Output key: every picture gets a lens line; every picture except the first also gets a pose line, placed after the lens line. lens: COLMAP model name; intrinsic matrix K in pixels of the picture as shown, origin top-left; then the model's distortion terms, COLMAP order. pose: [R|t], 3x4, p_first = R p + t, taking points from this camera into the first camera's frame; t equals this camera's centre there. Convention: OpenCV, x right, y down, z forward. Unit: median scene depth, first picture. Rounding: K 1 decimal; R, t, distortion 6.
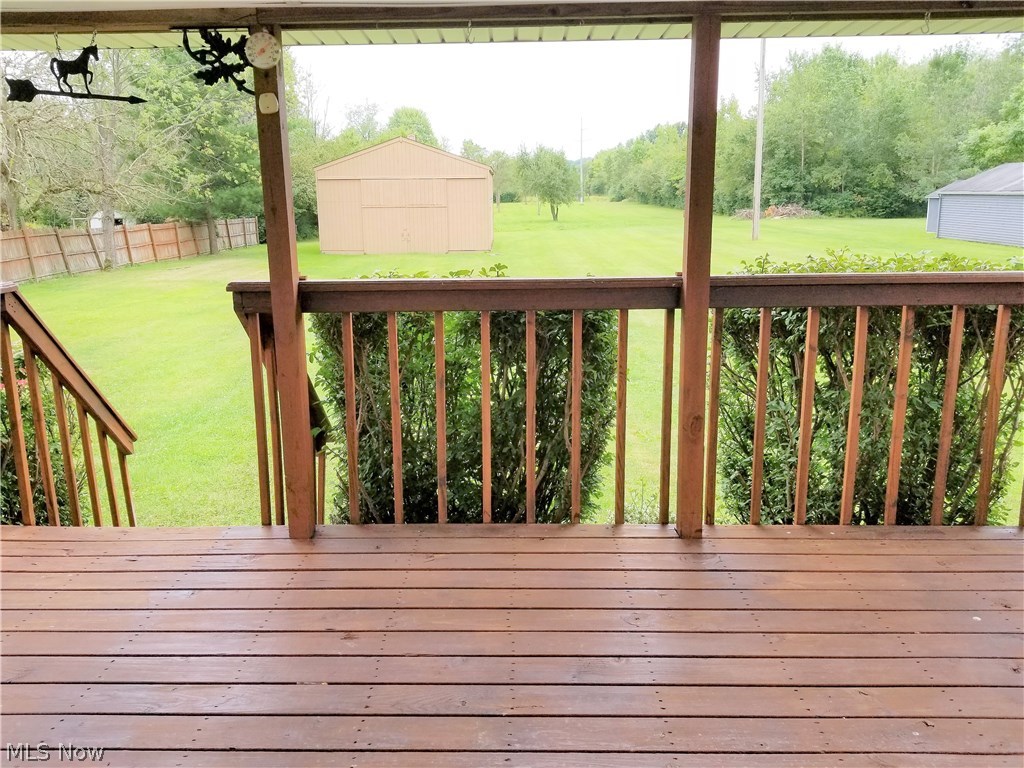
lens RADIAL K [[789.0, 0, 494.2], [0, 789.0, 389.0], [0, 0, 1]] dist [0.078069, -0.126040]
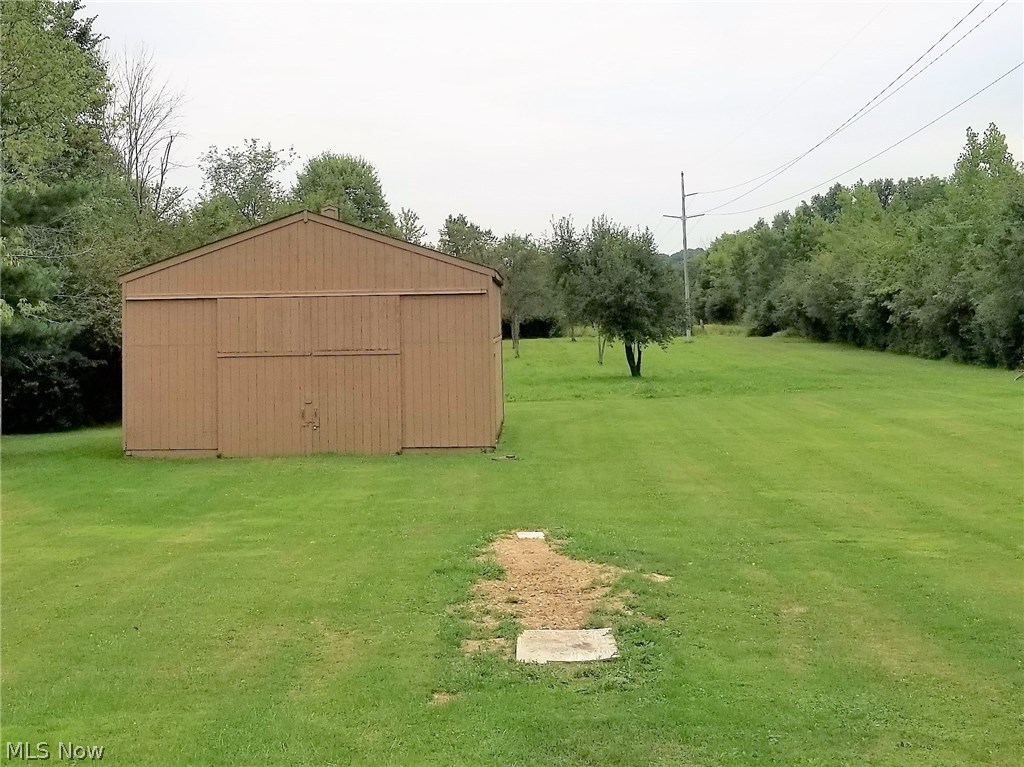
lens RADIAL K [[791.8, 0, 512.0], [0, 791.8, 383.5], [0, 0, 1]] dist [-0.041477, 0.000597]
pose [[0.999227, -0.003069, -0.039195, 0.021863], [-0.001897, 0.992026, -0.126019, -0.149110], [0.039269, 0.125996, 0.991253, 0.529498]]
